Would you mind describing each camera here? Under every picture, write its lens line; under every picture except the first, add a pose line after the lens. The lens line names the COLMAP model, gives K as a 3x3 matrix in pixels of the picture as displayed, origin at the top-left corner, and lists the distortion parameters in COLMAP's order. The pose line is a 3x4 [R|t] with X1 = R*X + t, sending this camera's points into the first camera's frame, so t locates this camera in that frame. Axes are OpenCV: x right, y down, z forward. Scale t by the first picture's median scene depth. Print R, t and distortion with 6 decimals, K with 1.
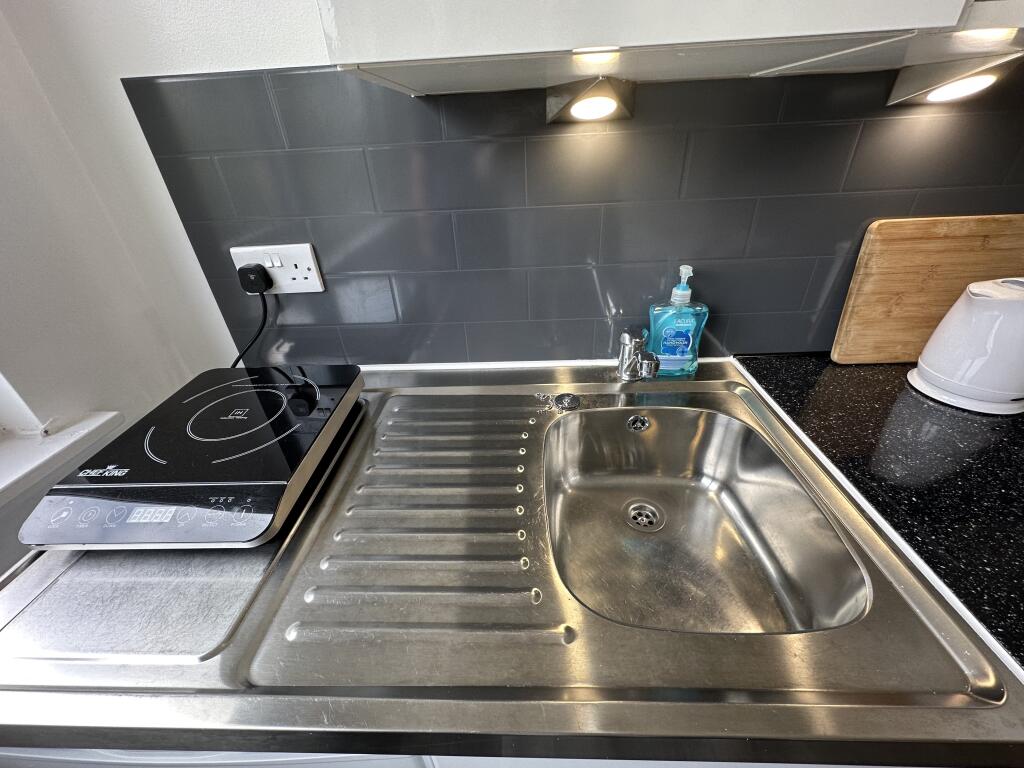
lens RADIAL K [[410.9, 0, 510.2], [0, 410.9, 383.5], [0, 0, 1]] dist [-0.001785, 0.000182]
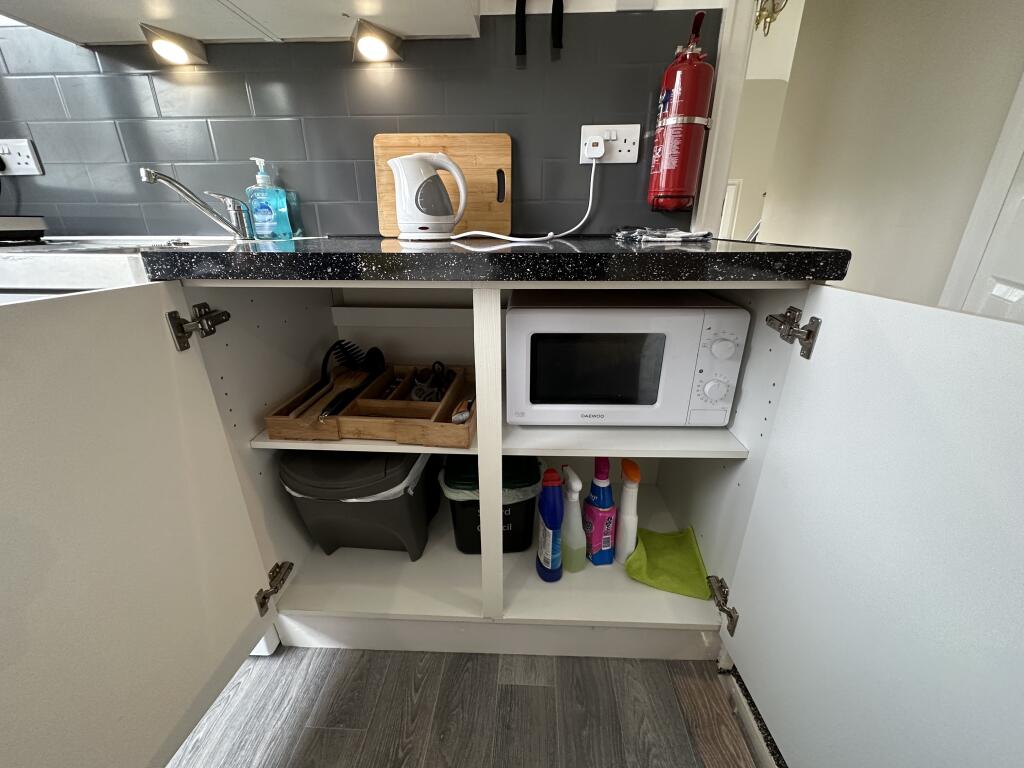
lens RADIAL K [[410.9, 0, 512.0], [0, 410.9, 383.7], [0, 0, 1]] dist [-0.001785, 0.000182]
pose [[0.998724, 0.050460, 0.002190, 1.411813], [-0.049111, 0.980323, -0.191193, 0.788325], [-0.011794, 0.190842, 0.981550, -0.358716]]
